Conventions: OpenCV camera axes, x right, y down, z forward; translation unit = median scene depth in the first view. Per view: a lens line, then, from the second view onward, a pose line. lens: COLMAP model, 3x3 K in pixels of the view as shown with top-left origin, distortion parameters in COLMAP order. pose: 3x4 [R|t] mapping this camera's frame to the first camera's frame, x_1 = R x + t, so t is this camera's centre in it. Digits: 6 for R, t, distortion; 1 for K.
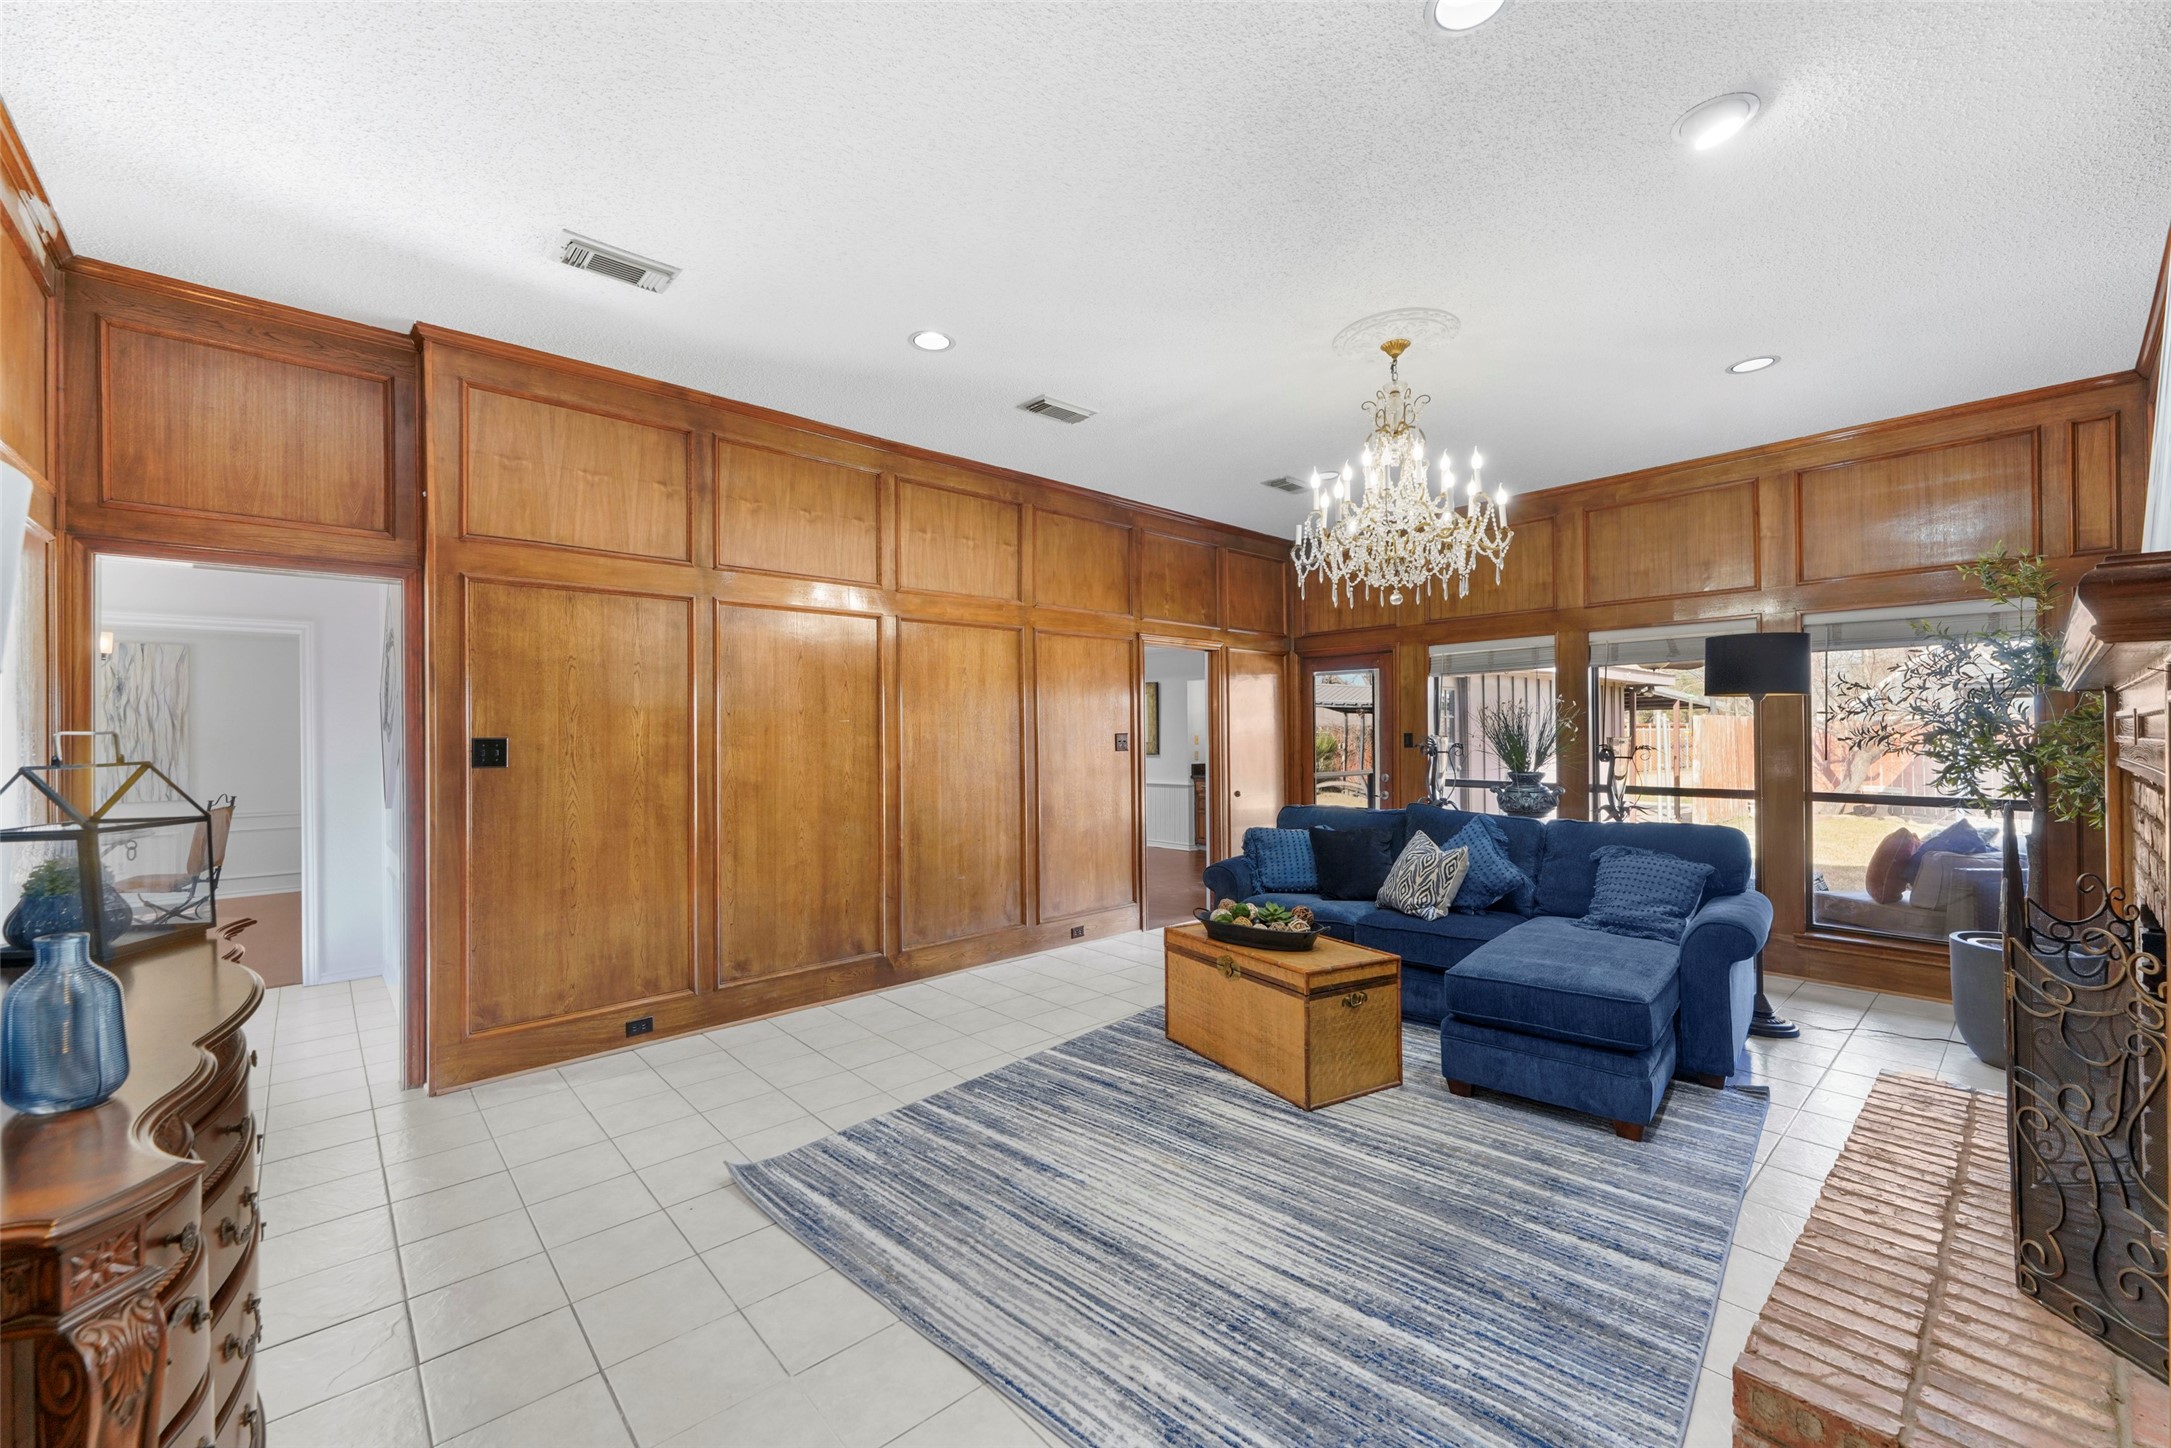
lens RADIAL K [[868.4, 0, 1072.3], [0, 868.4, 728.5], [0, 0, 1]] dist [0.001449, 0.000175]
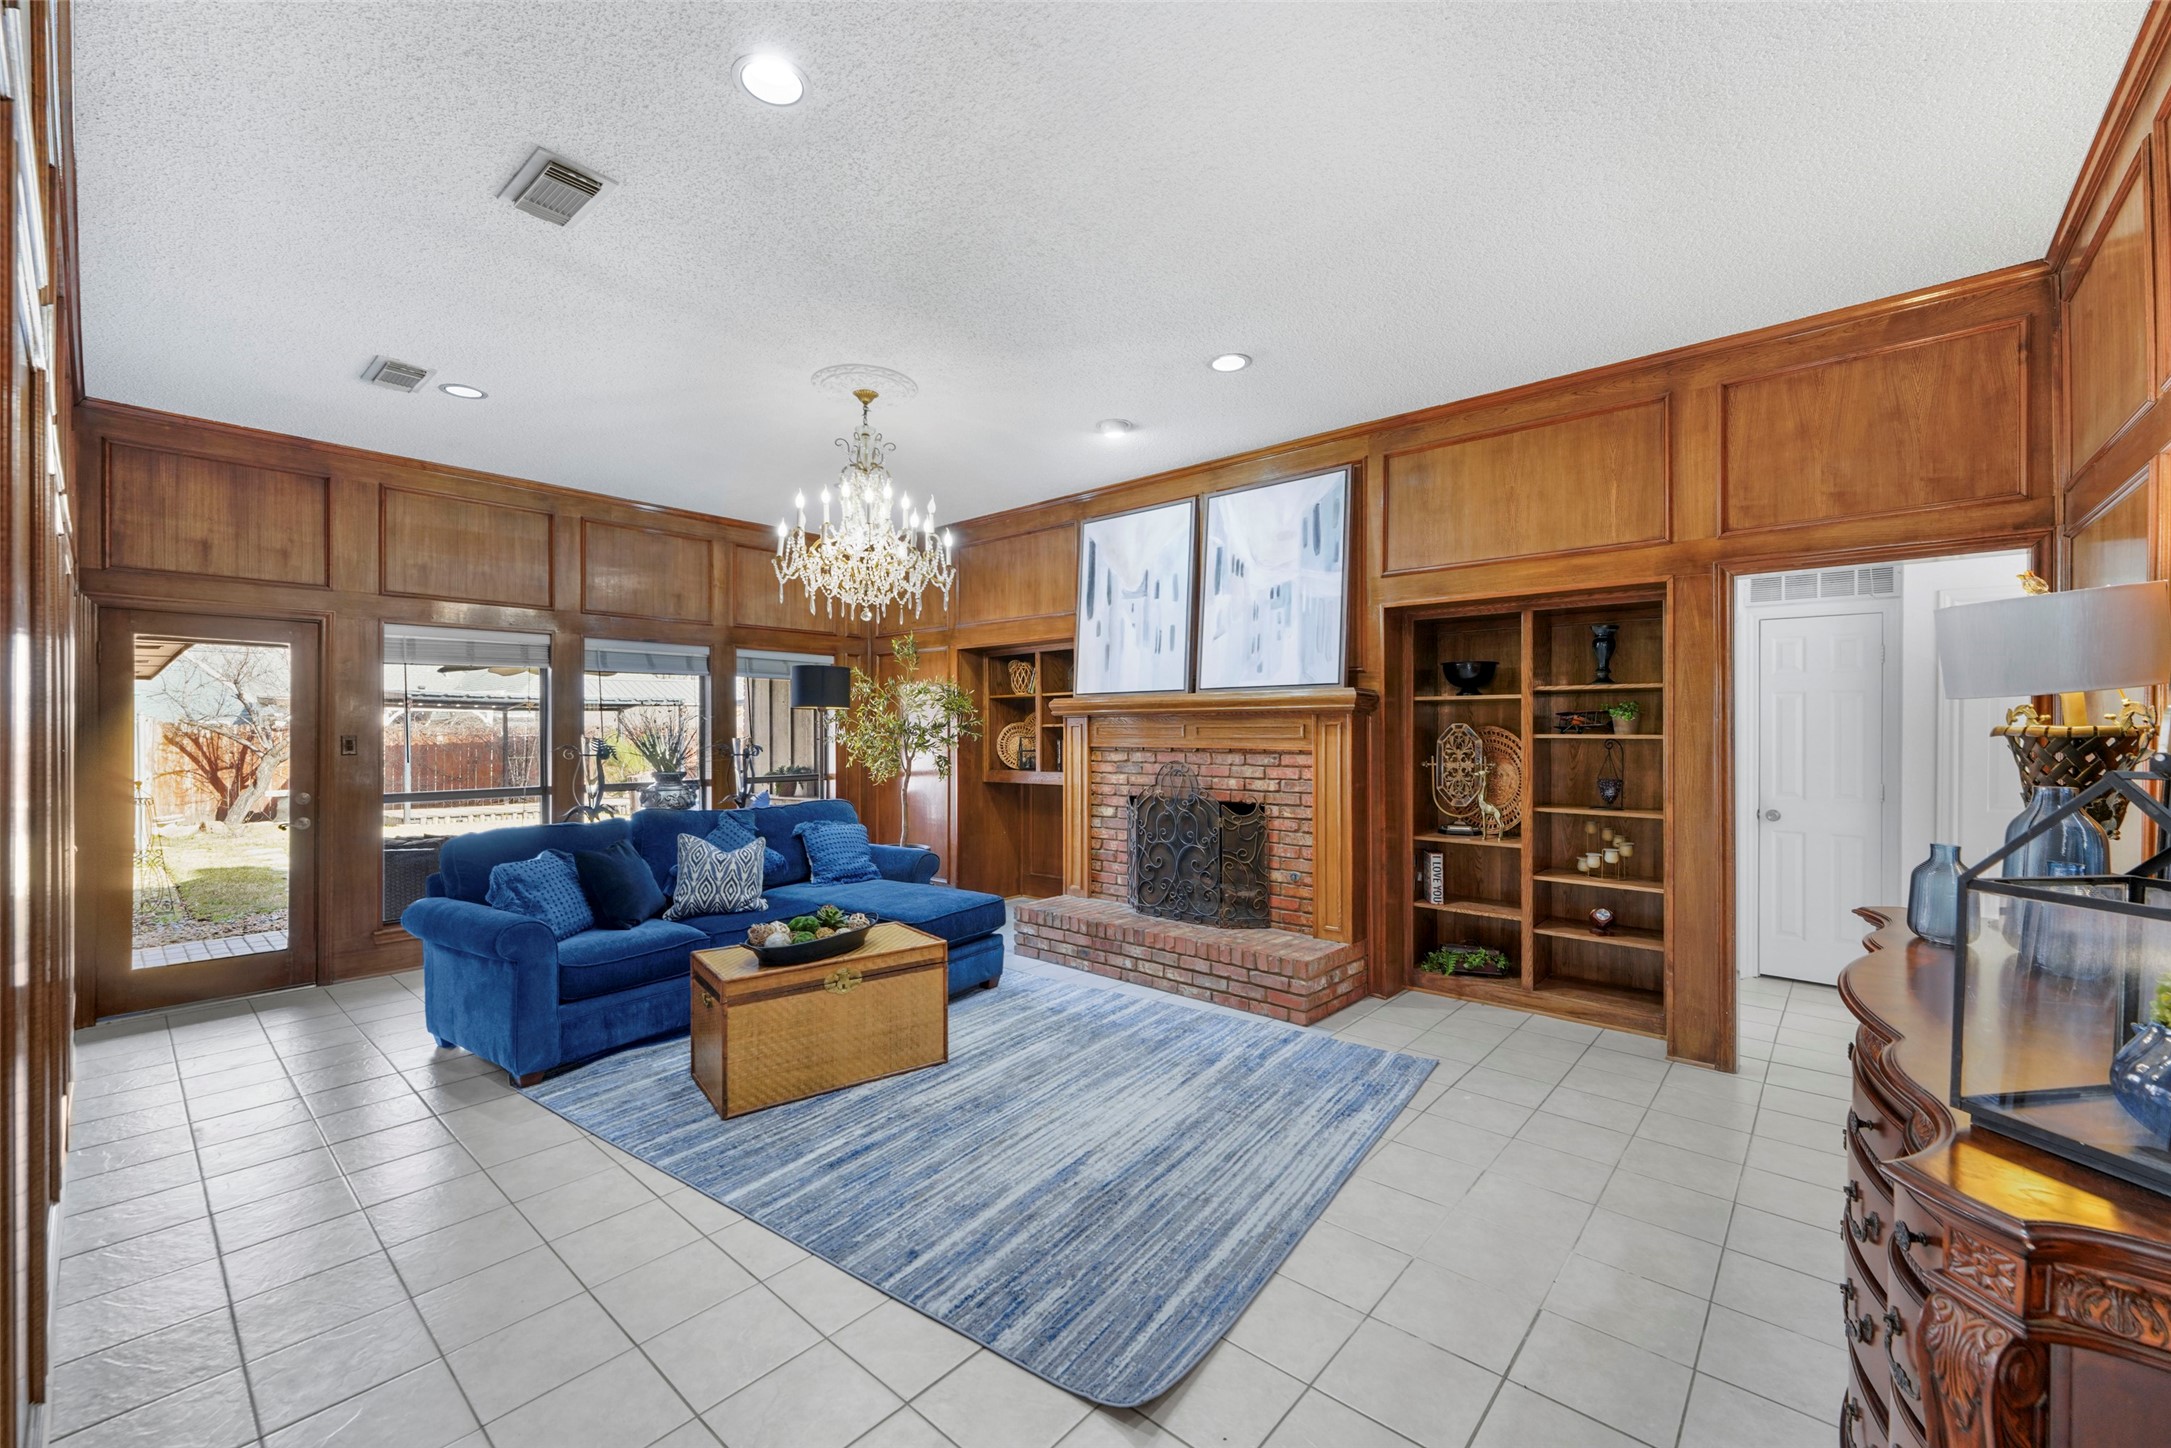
lens RADIAL K [[868.4, 0, 1072.3], [0, 868.4, 728.5], [0, 0, 1]] dist [0.001449, 0.000175]
pose [[-0.117695, 0.006093, 0.993031, -0.817745], [0.000955, 0.999981, -0.006022, 0.006697], [-0.993049, 0.000240, -0.117699, 0.894202]]
